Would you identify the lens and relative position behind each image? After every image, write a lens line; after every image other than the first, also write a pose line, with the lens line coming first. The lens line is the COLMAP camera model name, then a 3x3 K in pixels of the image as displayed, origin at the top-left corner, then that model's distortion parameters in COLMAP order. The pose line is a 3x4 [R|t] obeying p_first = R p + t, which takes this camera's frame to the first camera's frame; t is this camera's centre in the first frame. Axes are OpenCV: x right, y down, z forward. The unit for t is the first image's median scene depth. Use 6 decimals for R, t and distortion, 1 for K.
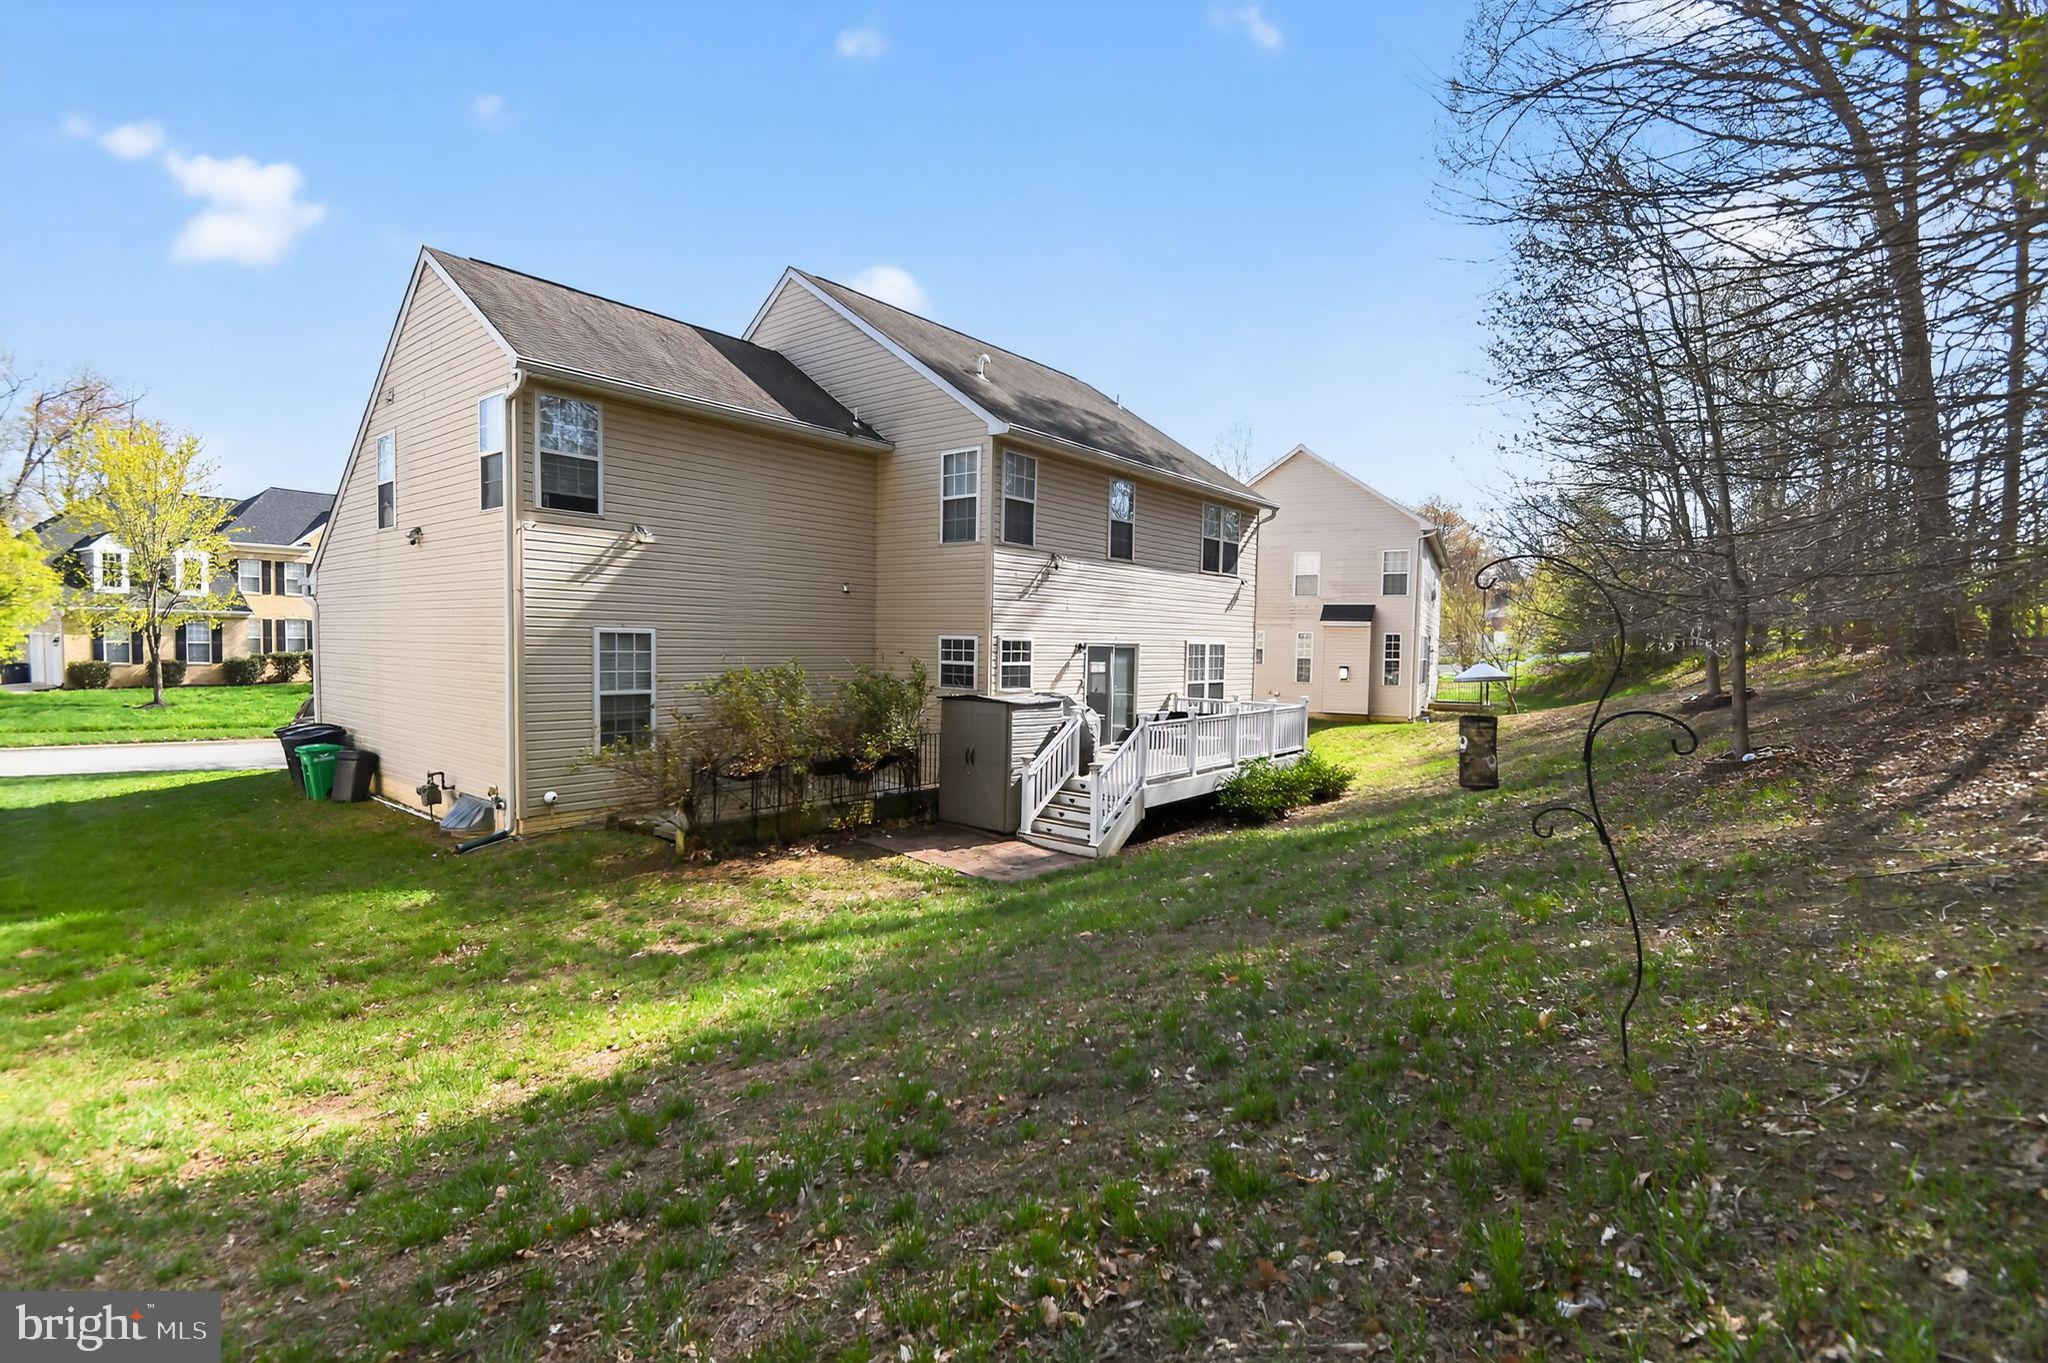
lens RADIAL K [[933.7, 0, 1025.3], [0, 933.7, 685.7], [0, 0, 1]] dist [0.000905, 0.000025]
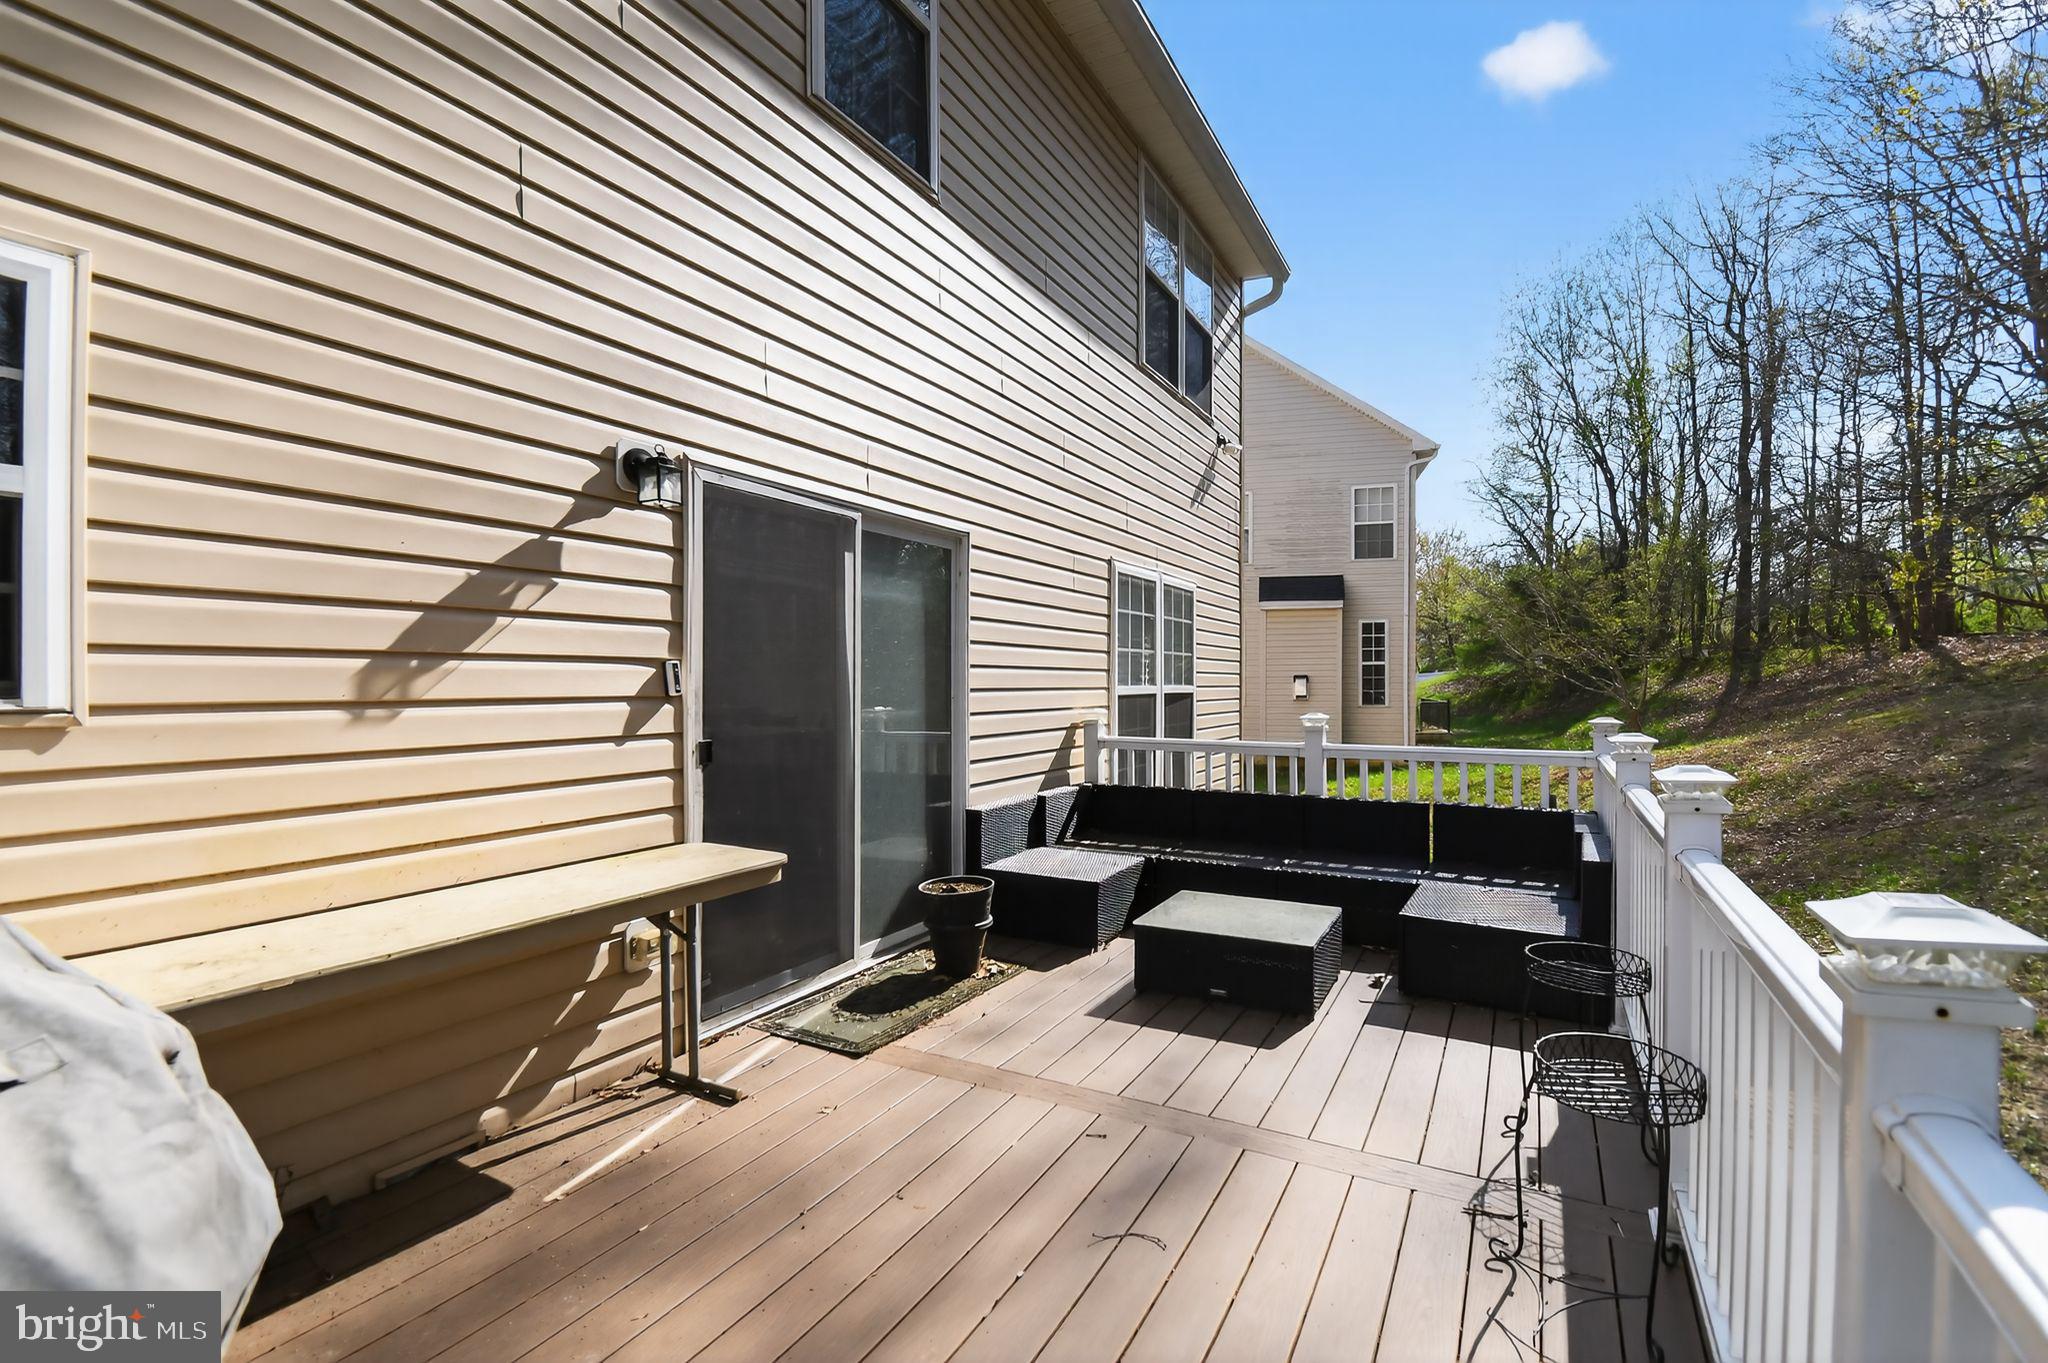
lens RADIAL K [[933.7, 0, 1026.9], [0, 933.7, 688.3], [0, 0, 1]] dist [0.000905, 0.000025]
pose [[0.981530, -0.020206, 0.190240, 0.079554], [0.027419, 0.998998, -0.035360, 0.006232], [-0.189335, 0.039923, 0.981101, 0.672712]]
